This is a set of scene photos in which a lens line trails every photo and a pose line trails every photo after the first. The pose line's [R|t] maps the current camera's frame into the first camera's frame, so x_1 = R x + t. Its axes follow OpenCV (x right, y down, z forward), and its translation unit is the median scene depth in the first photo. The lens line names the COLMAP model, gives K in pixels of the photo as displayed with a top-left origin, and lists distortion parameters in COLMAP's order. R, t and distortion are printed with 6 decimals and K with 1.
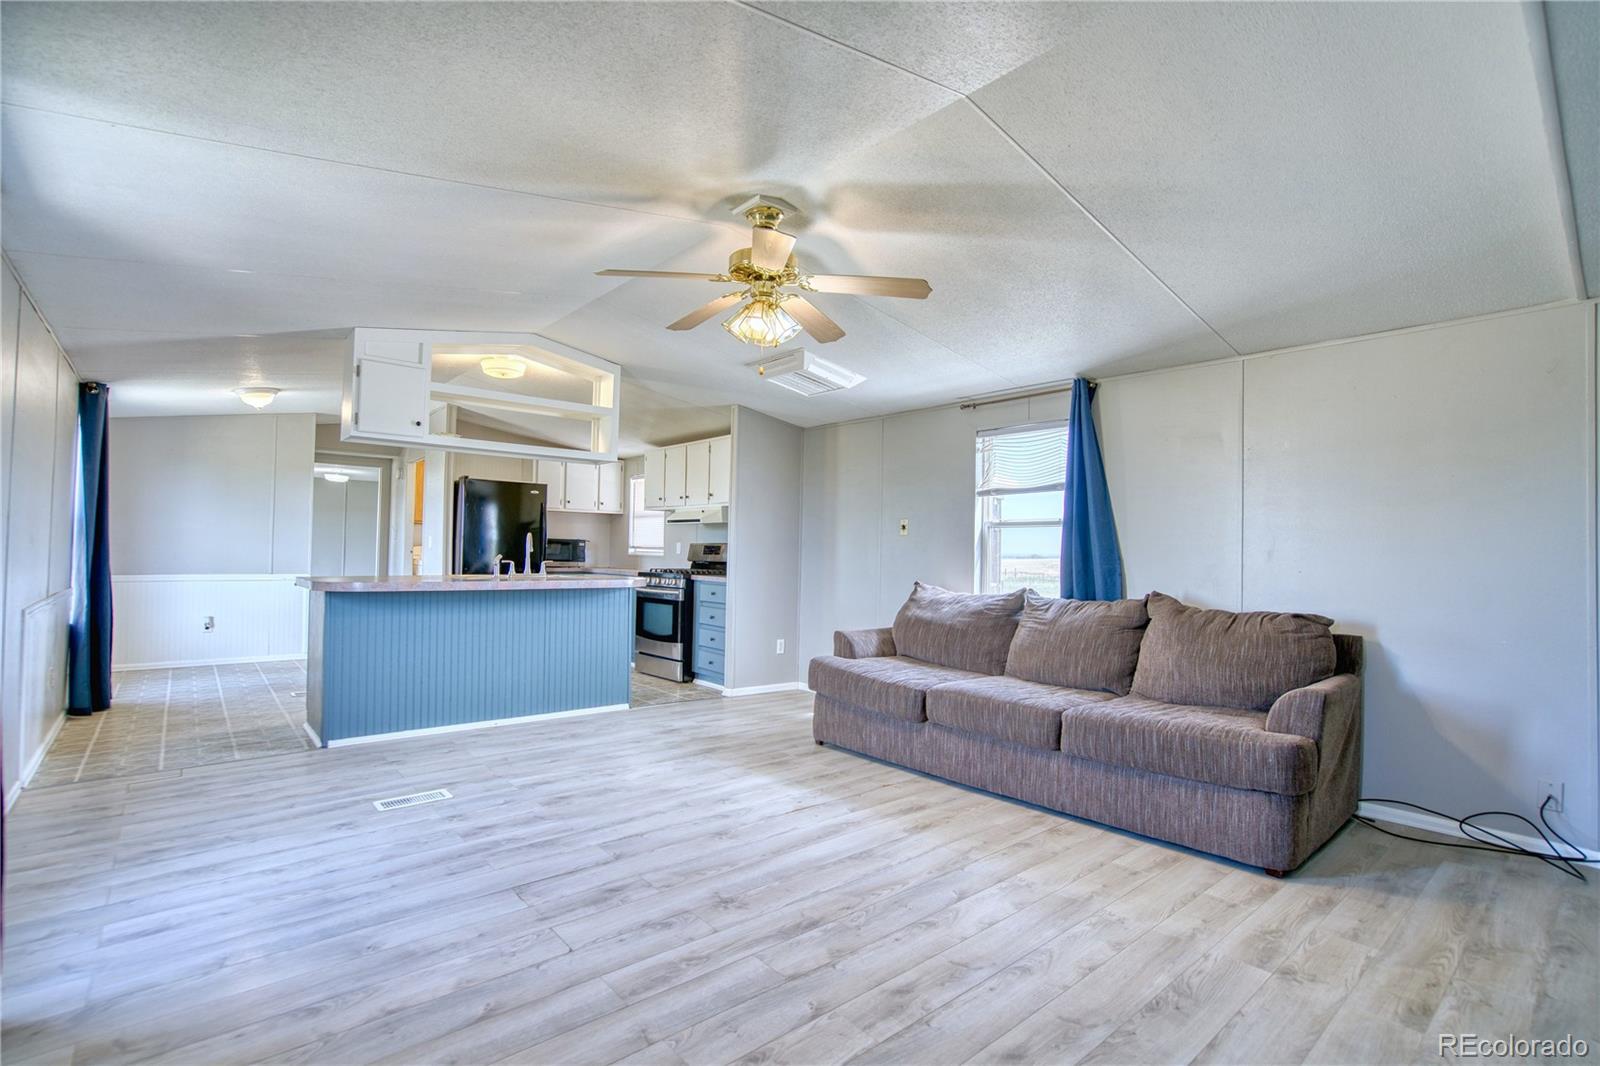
lens RADIAL K [[731.8, 0, 788.8], [0, 731.8, 537.6], [0, 0, 1]] dist [-0.023274, 0.002392]
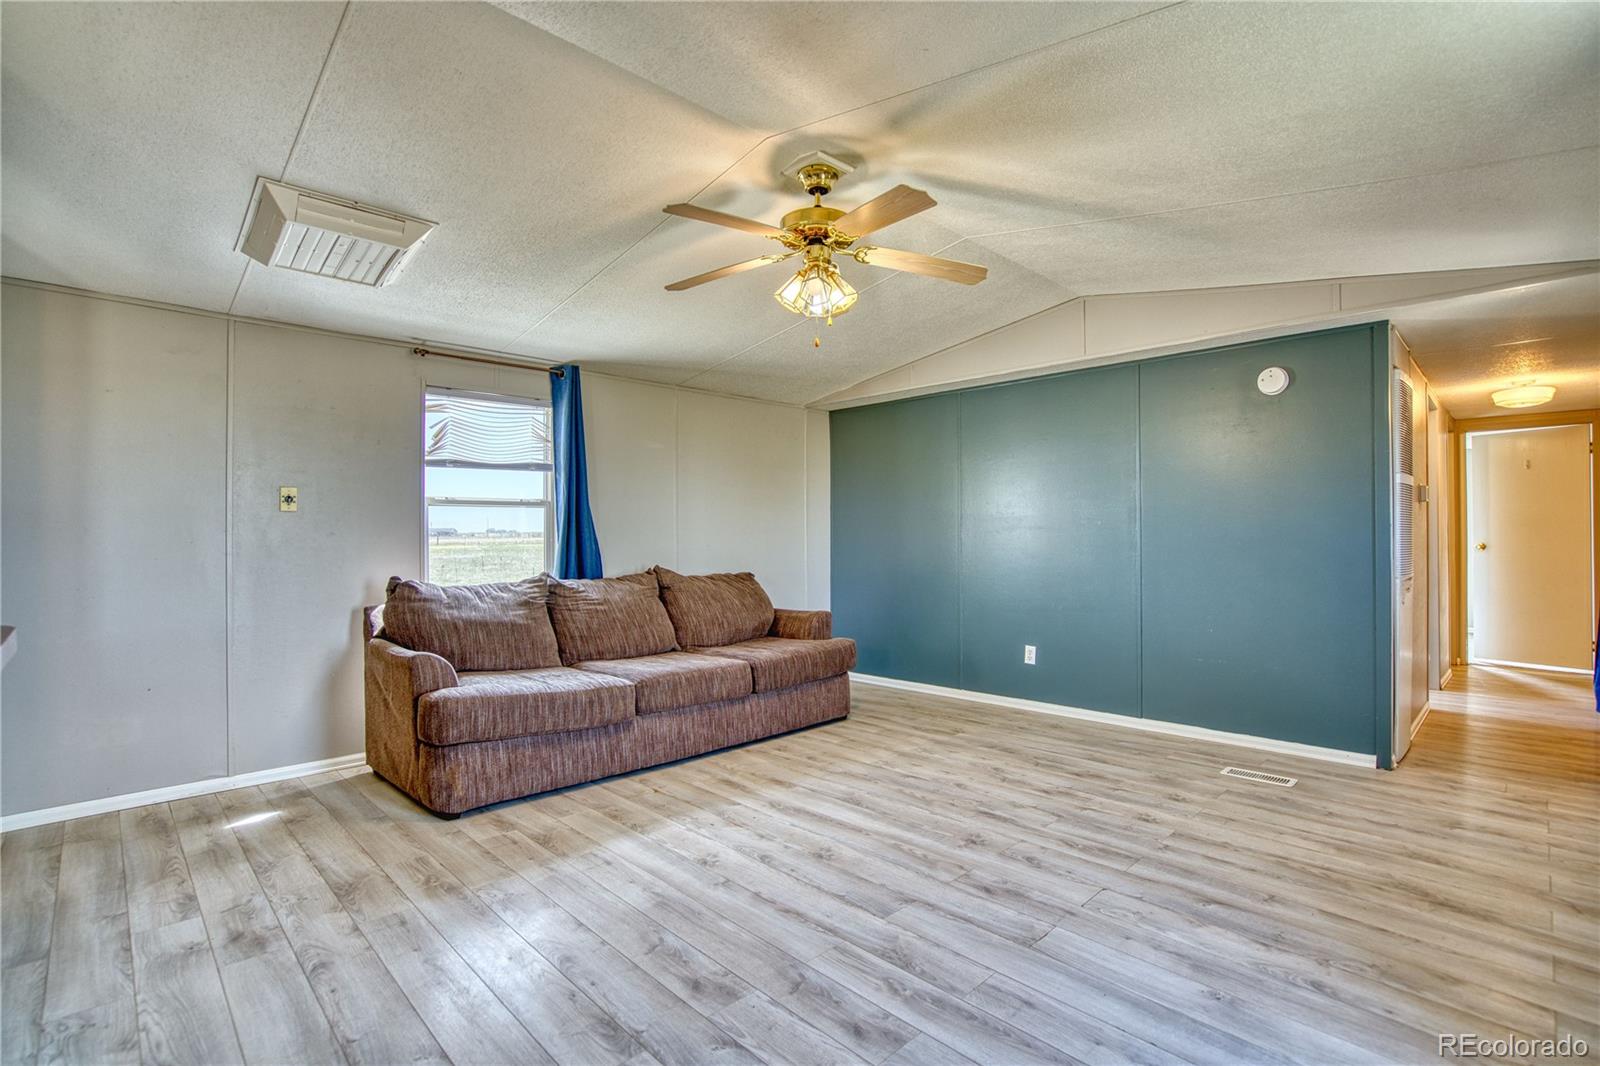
lens RADIAL K [[731.8, 0, 801.3], [0, 731.8, 539.3], [0, 0, 1]] dist [-0.023274, 0.002392]
pose [[-0.074062, -0.010093, 0.997203, -1.019217], [-0.026266, 0.999622, 0.008167, 0.012036], [-0.996908, -0.025588, -0.074299, 1.143715]]
